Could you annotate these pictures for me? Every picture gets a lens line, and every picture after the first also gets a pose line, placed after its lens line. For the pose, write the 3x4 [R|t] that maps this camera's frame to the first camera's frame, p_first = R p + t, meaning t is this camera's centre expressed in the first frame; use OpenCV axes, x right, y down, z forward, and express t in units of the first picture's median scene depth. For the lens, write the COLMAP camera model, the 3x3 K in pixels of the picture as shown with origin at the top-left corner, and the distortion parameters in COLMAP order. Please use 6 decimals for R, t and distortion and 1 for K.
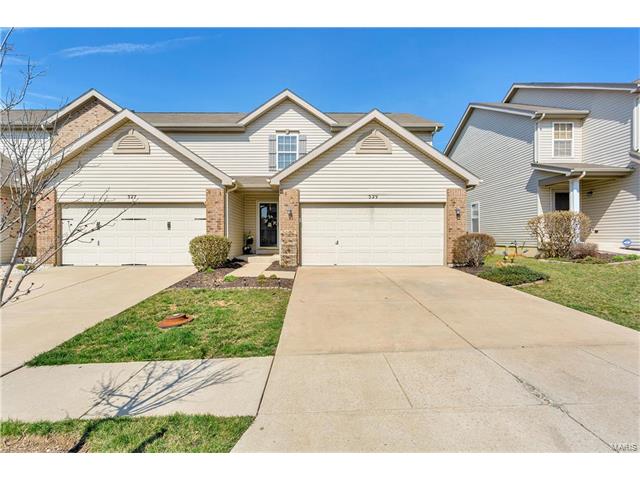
lens RADIAL K [[322.2, 0, 317.4], [0, 322.2, 238.4], [0, 0, 1]] dist [-0.053014, 0.038062]
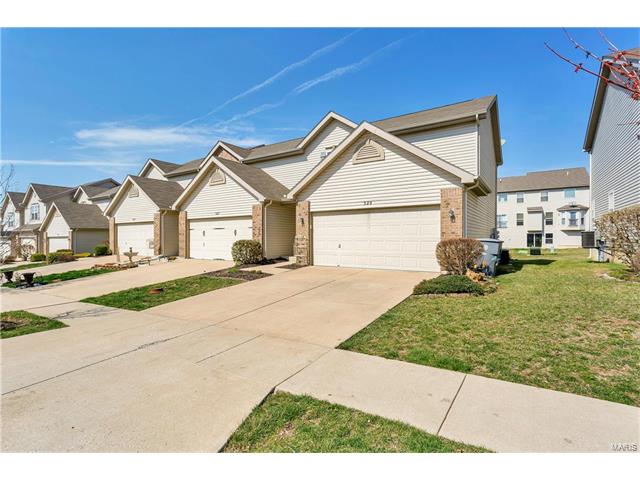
lens RADIAL K [[322.2, 0, 317.4], [0, 322.2, 238.4], [0, 0, 1]] dist [-0.053014, 0.038062]
pose [[0.822382, -0.001267, -0.568934, 0.644328], [0.002938, 0.999994, 0.002020, -0.016003], [0.568928, -0.003333, 0.822381, 0.033118]]
